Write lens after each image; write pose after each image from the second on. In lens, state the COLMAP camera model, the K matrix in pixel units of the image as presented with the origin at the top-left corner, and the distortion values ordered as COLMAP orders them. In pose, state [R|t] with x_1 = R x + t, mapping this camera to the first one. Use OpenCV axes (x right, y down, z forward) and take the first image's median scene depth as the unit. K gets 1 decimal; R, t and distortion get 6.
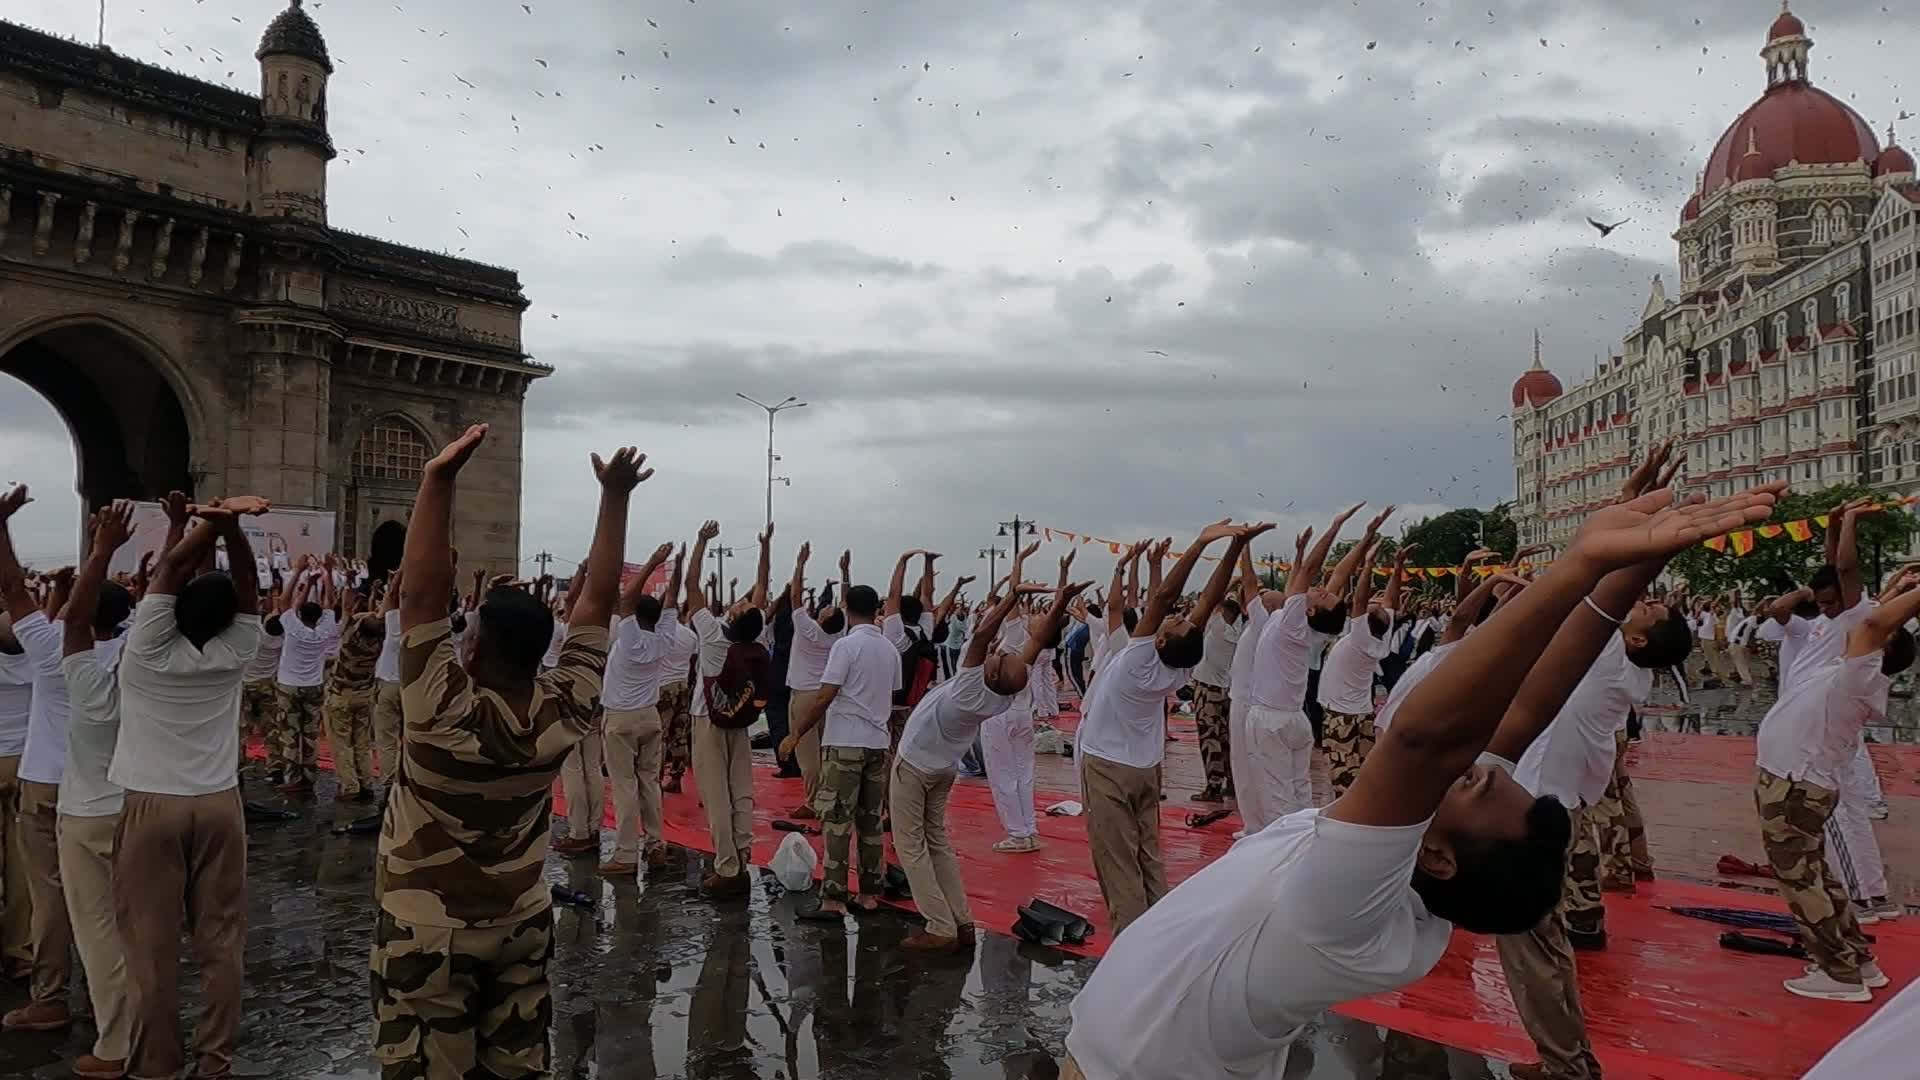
lens RADIAL K [[1252.6, 0, 960.0], [0, 1252.6, 540.0], [0, 0, 1]] dist [0.004546, 0.000514]
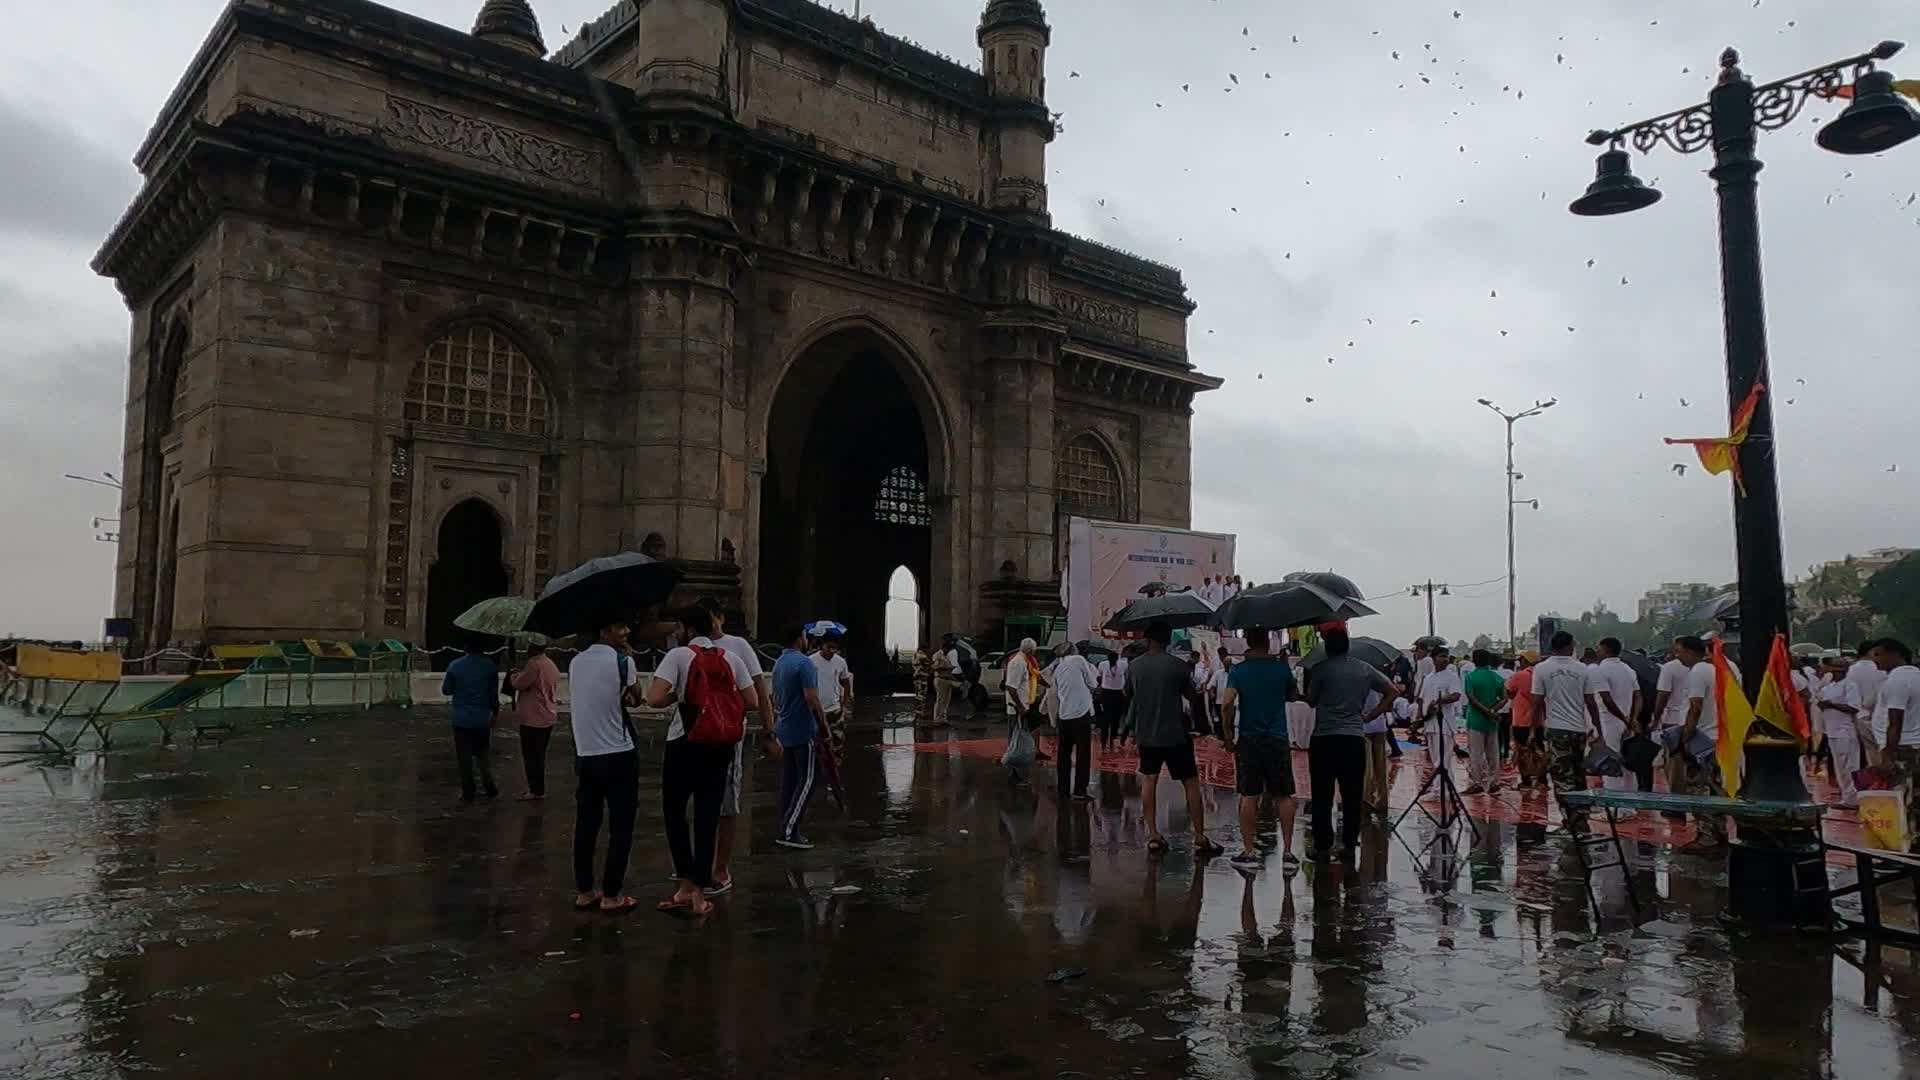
lens RADIAL K [[1252.6, 0, 960.0], [0, 1252.6, 540.0], [0, 0, 1]] dist [0.004546, 0.000514]
pose [[0.986157, -0.006653, -0.165681, -0.433856], [0.000183, 0.999238, -0.039034, 0.011083], [0.165814, 0.038464, 0.985407, 0.134242]]
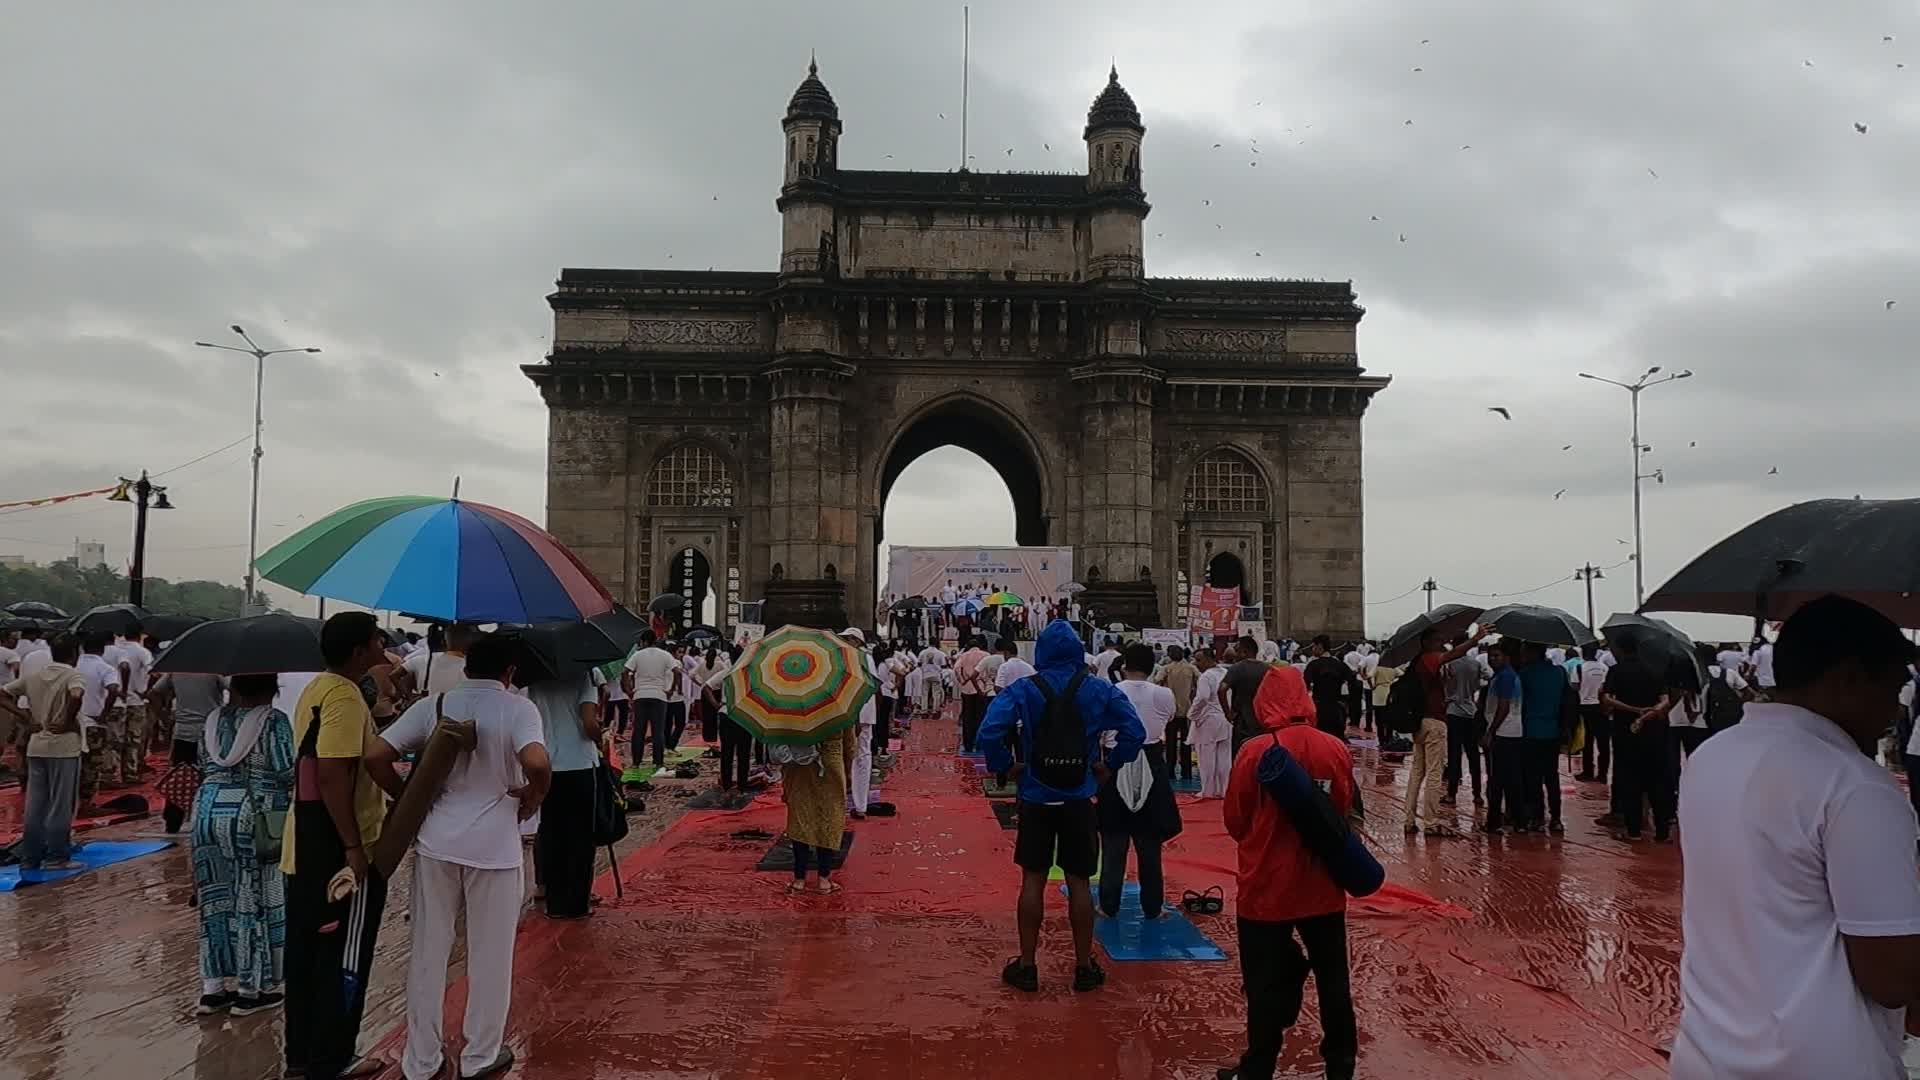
lens RADIAL K [[1252.6, 0, 960.0], [0, 1252.6, 540.0], [0, 0, 1]] dist [0.004546, 0.000514]
pose [[0.656254, -0.054891, -0.752540, 0.181500], [0.033838, 0.998488, -0.043322, 0.011892], [0.753781, 0.002966, 0.657119, 0.196245]]
